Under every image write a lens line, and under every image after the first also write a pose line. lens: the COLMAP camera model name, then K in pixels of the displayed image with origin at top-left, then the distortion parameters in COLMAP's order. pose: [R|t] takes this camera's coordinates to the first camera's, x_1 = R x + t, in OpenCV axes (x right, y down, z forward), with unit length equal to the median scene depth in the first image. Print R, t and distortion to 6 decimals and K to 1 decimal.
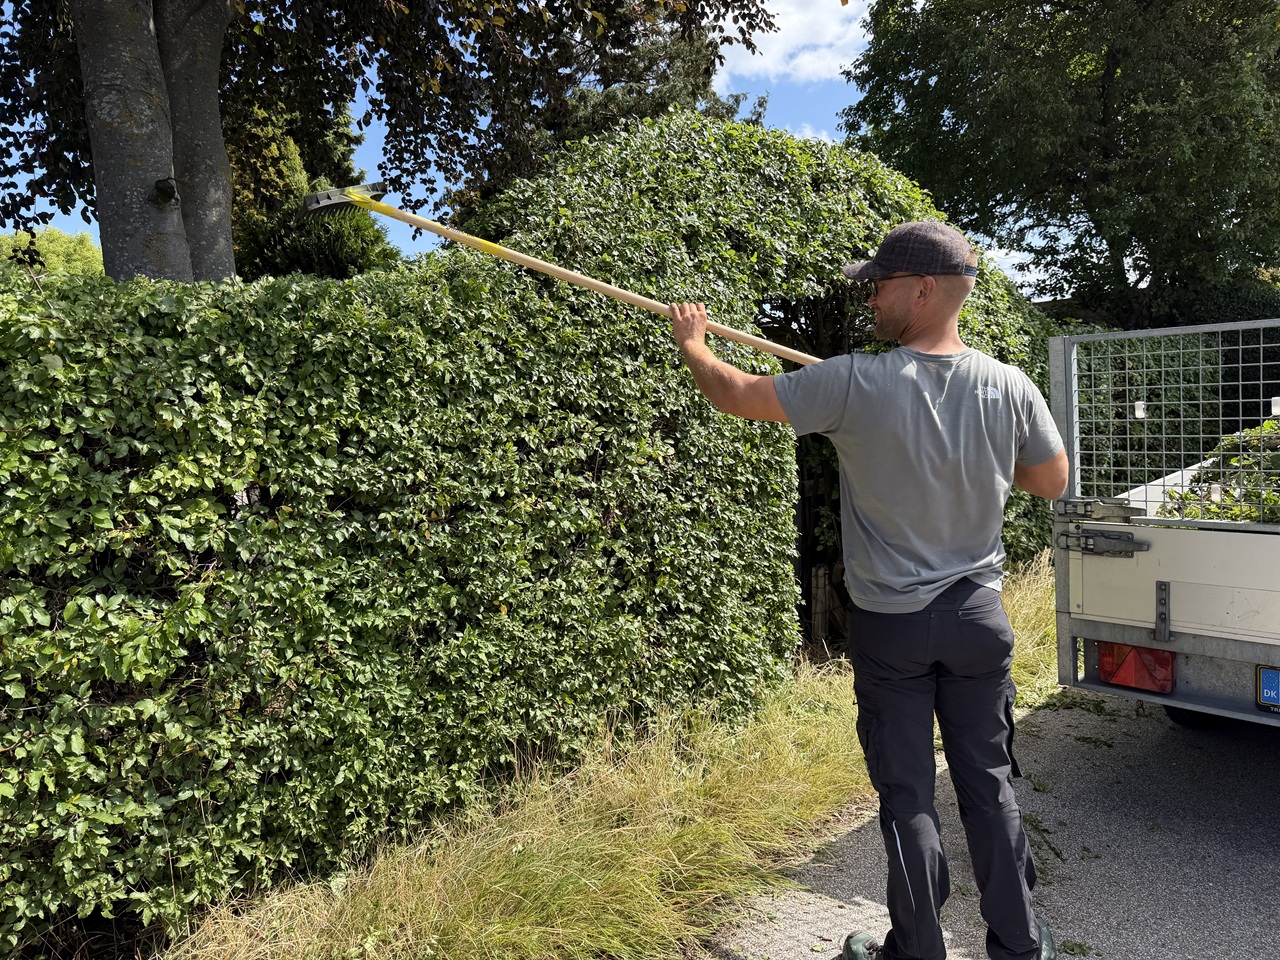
lens RADIAL K [[877.7, 0, 632.3], [0, 877.7, 478.0], [0, 0, 1]] dist [0.043260, -0.038025]
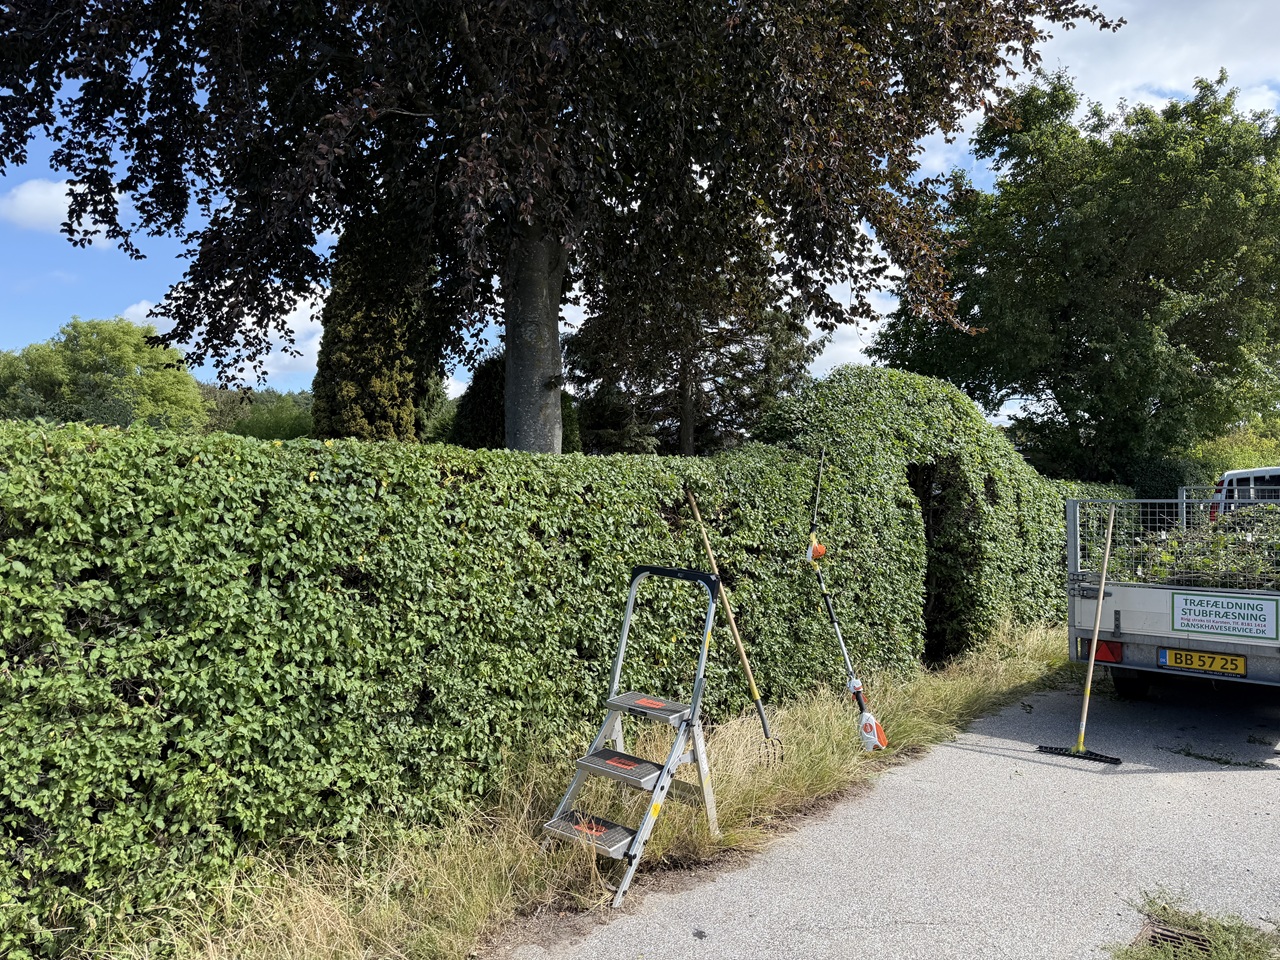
lens RADIAL K [[877.7, 0, 639.9], [0, 877.7, 481.6], [0, 0, 1]] dist [0.043260, -0.038025]
pose [[0.996595, 0.057392, 0.059195, -0.570276], [-0.050473, 0.992380, -0.112407, 0.079027], [-0.065195, 0.109036, 0.991898, -0.890082]]
